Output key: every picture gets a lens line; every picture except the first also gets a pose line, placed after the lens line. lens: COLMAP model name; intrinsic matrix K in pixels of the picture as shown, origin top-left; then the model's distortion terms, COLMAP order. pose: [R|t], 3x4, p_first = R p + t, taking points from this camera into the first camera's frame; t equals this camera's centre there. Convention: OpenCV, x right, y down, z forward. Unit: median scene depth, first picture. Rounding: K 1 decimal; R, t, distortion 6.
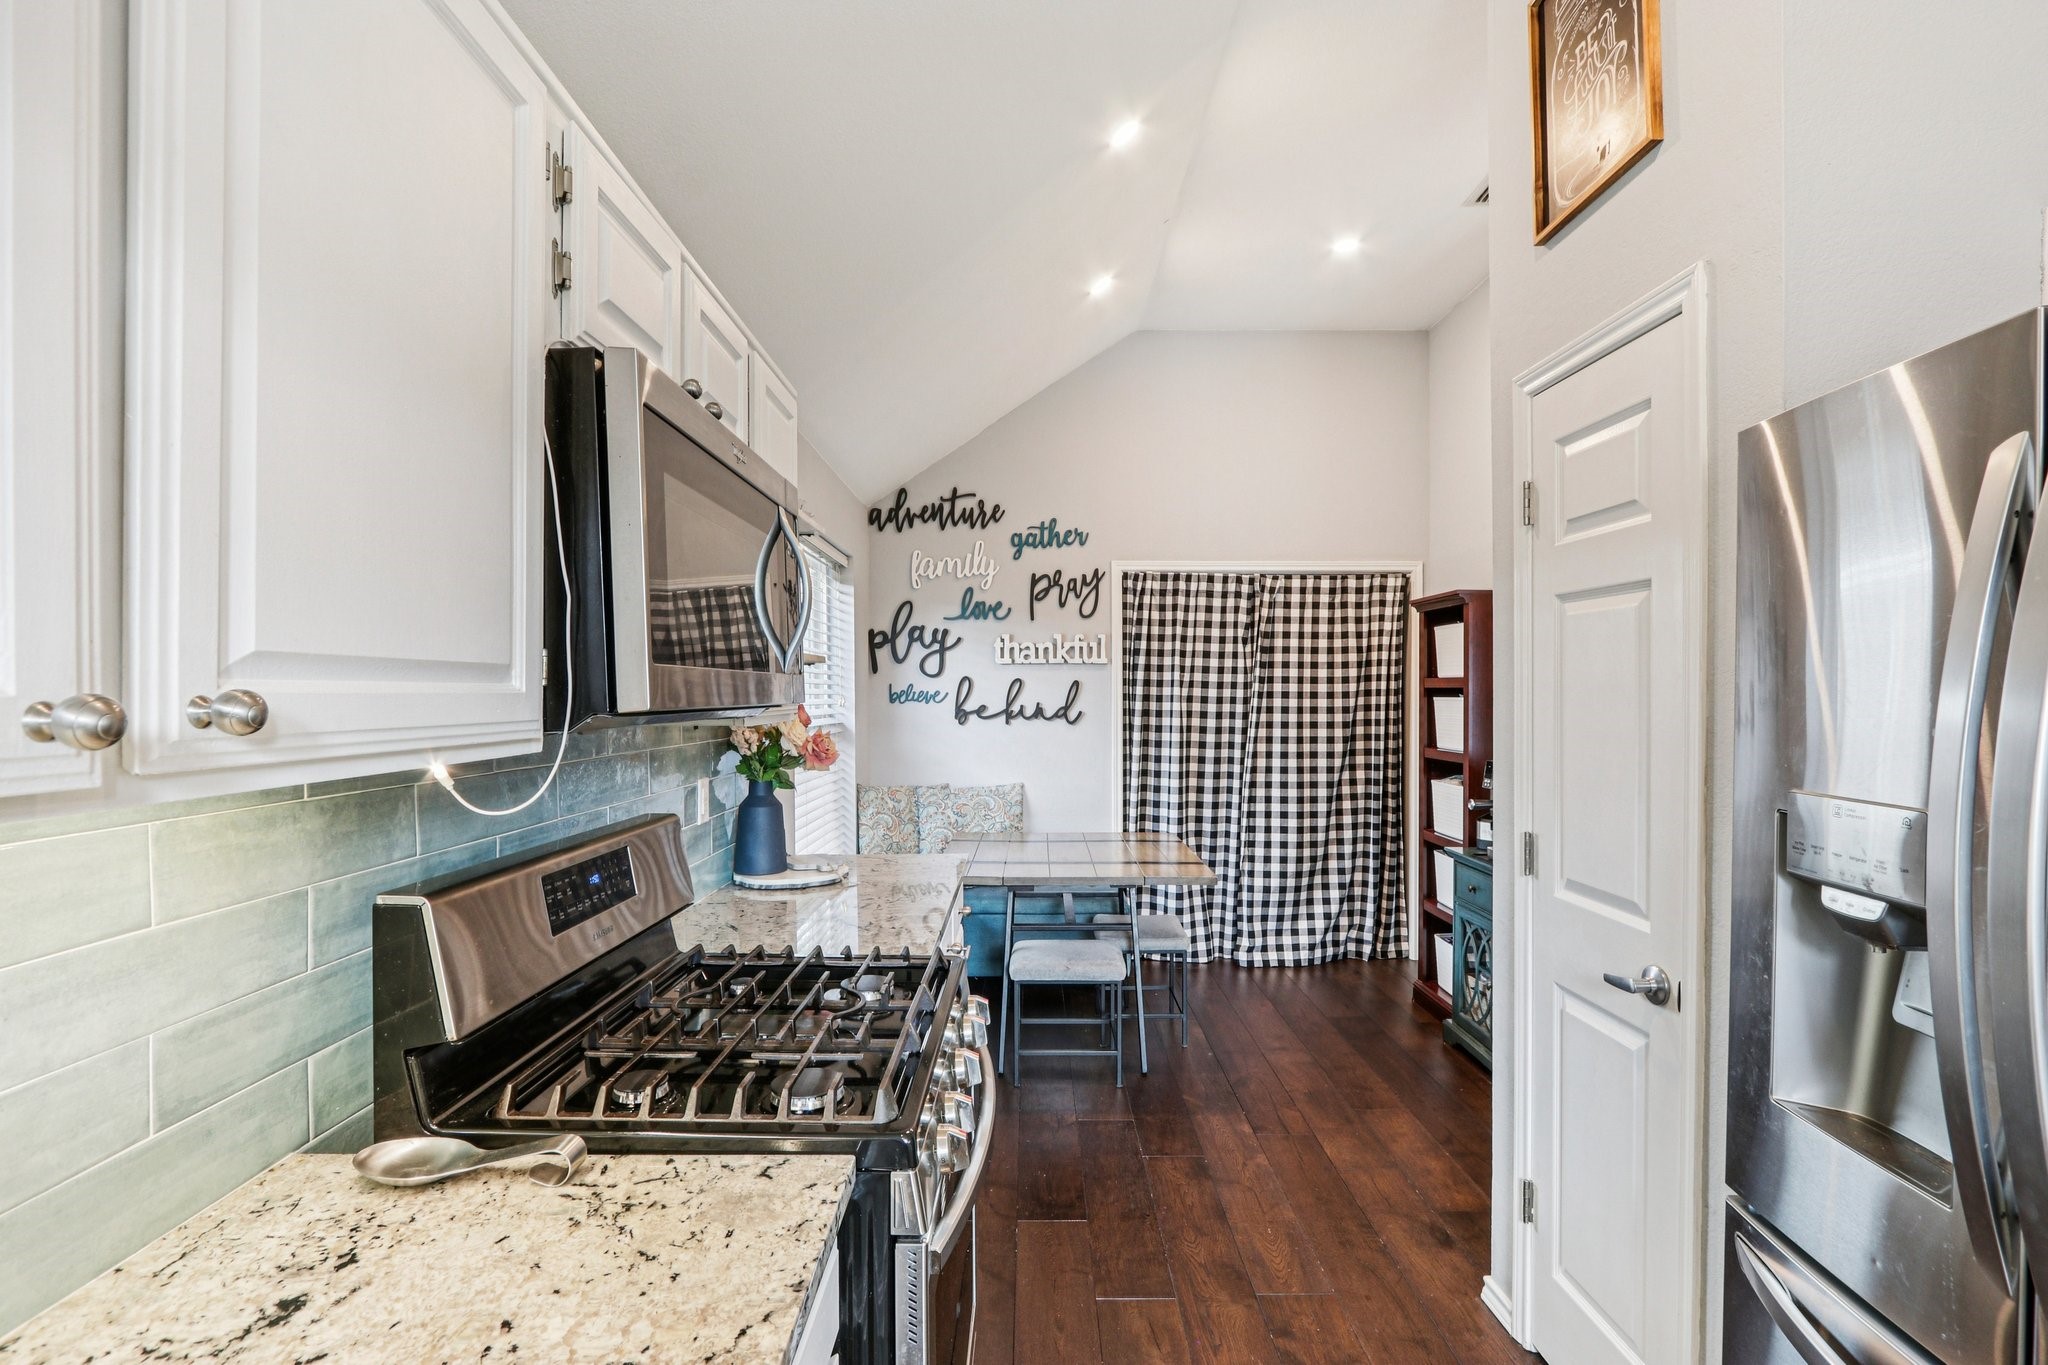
lens RADIAL K [[949.9, 0, 1030.2], [0, 949.9, 691.0], [0, 0, 1]] dist [-0.012576, -0.000096]
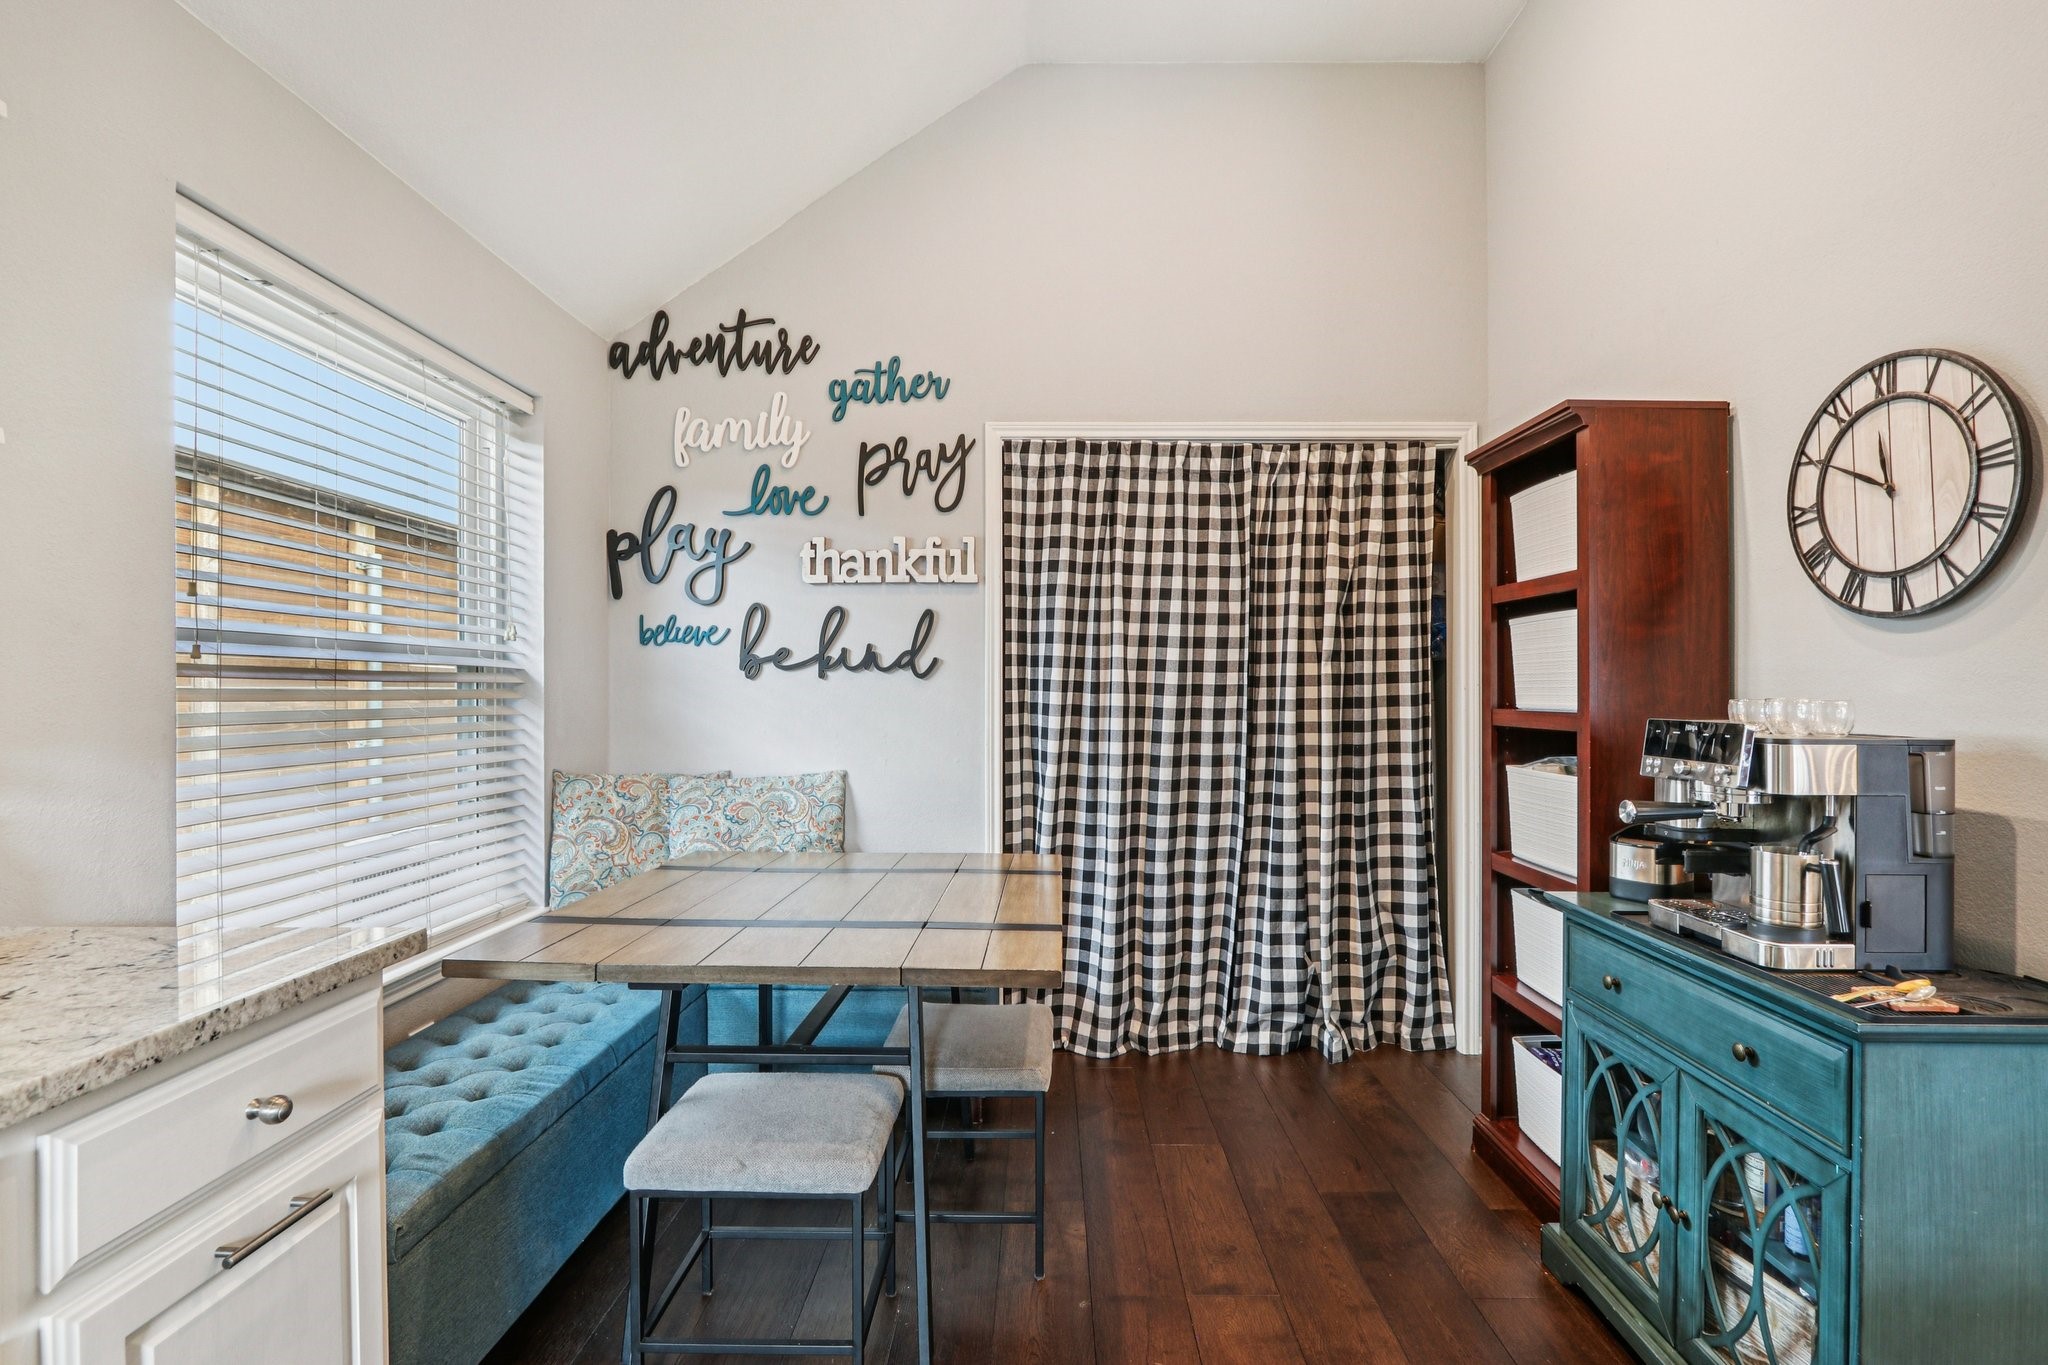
lens RADIAL K [[946.4, 0, 1030.5], [0, 946.4, 676.3], [0, 0, 1]] dist [-0.015895, -0.000099]
pose [[0.999933, 0.002050, -0.011420, 0.123737], [-0.002190, 0.999922, -0.012256, 0.041292], [0.011394, 0.012280, 0.999860, 0.368023]]
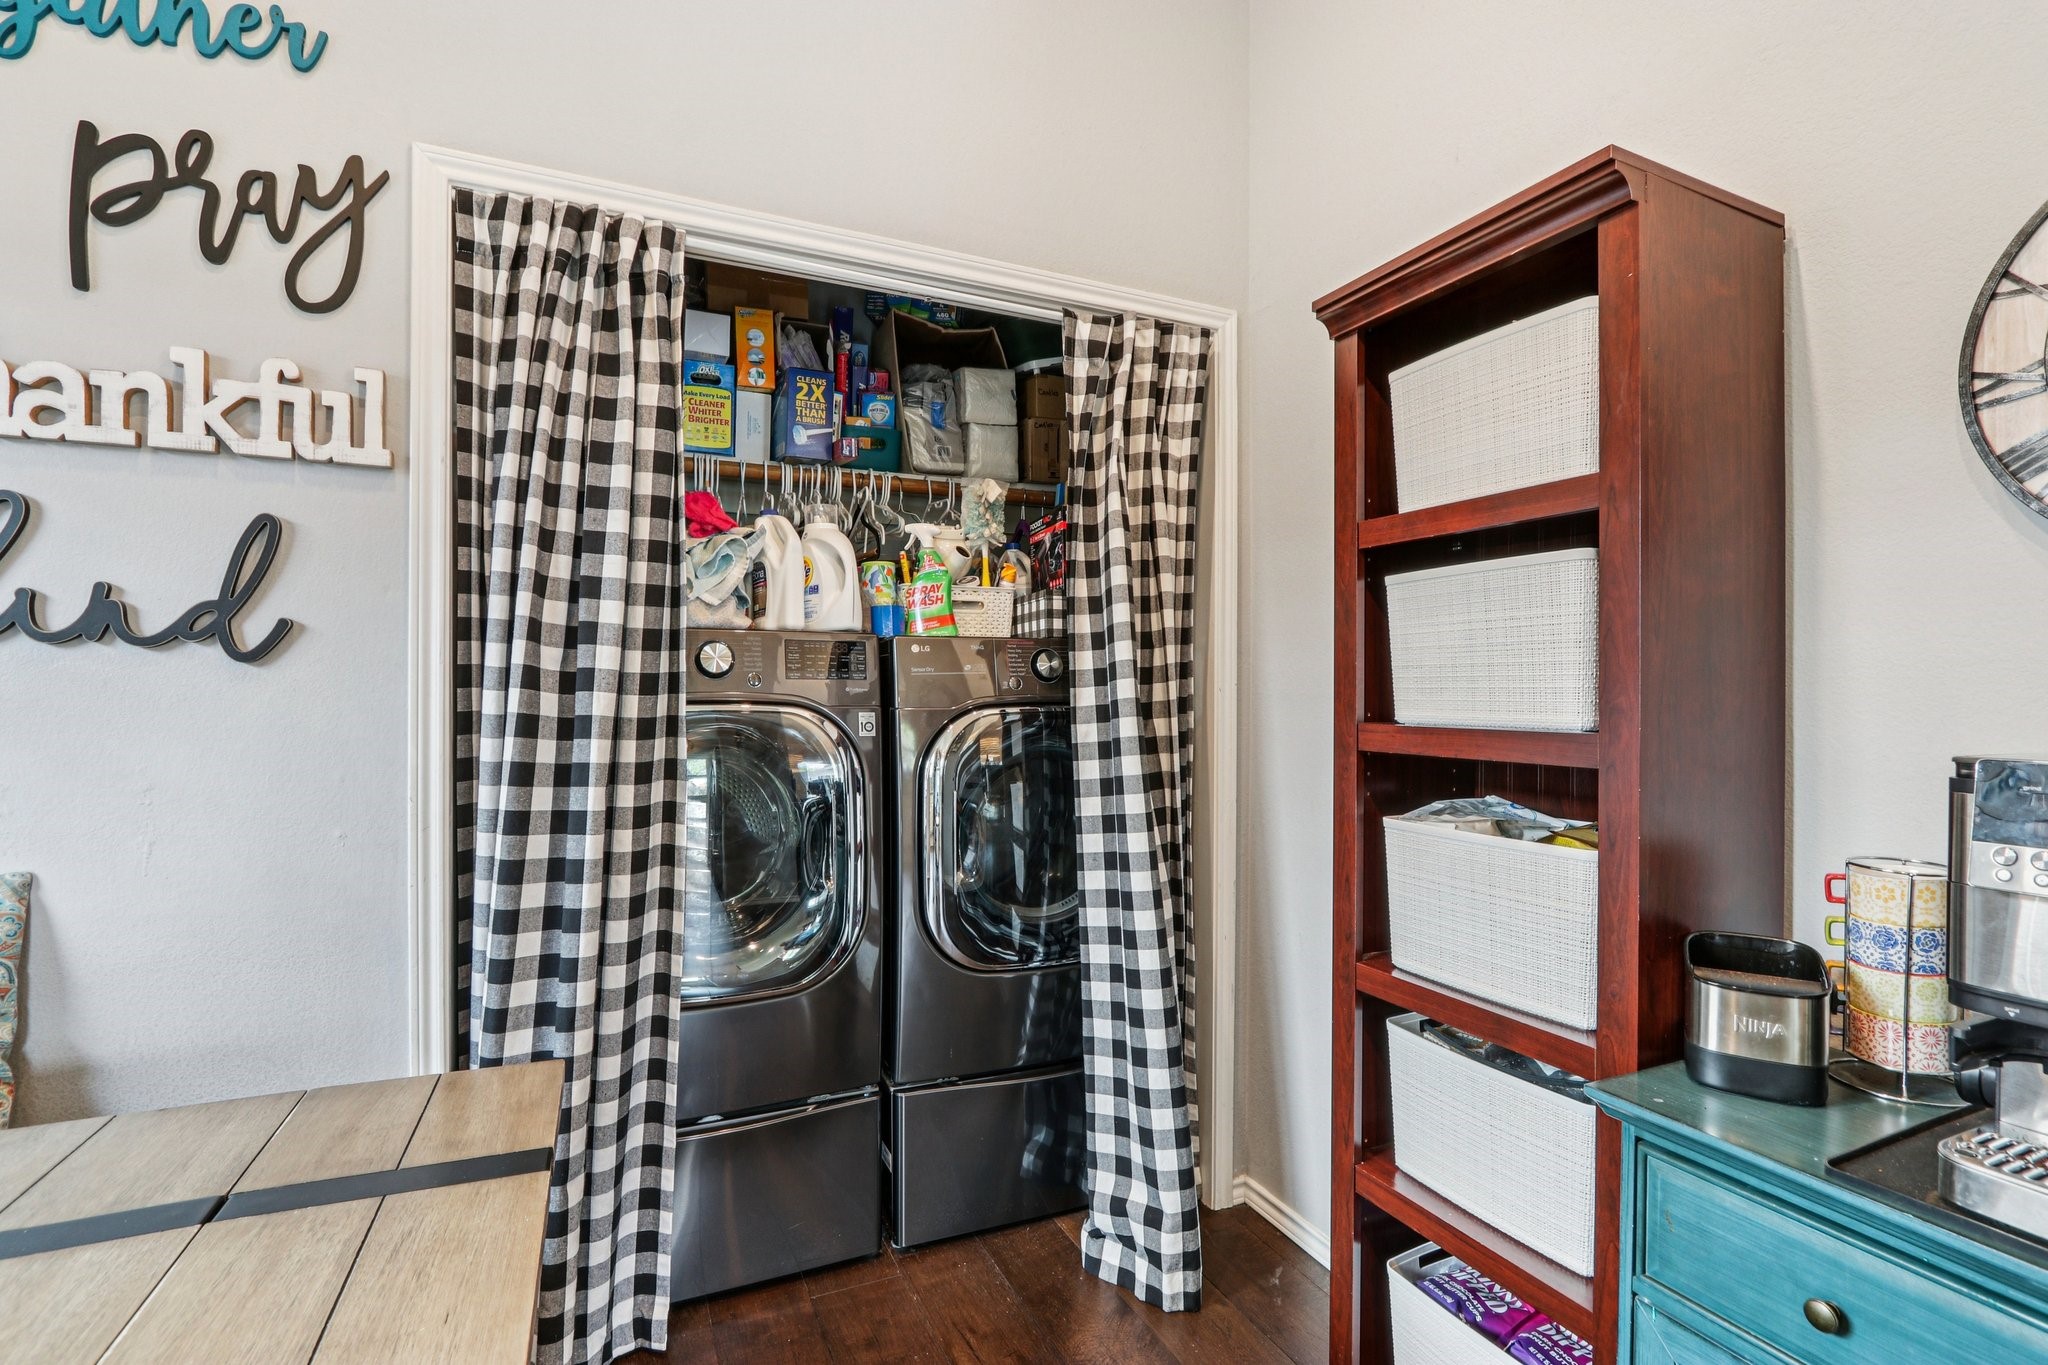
lens RADIAL K [[949.9, 0, 1030.2], [0, 949.9, 691.0], [0, 0, 1]] dist [-0.012576, -0.000096]
pose [[0.904732, 0.005357, 0.425947, 0.138938], [-0.006626, 0.999977, 0.001497, 0.041772], [-0.425929, -0.004177, 0.904747, 0.633238]]
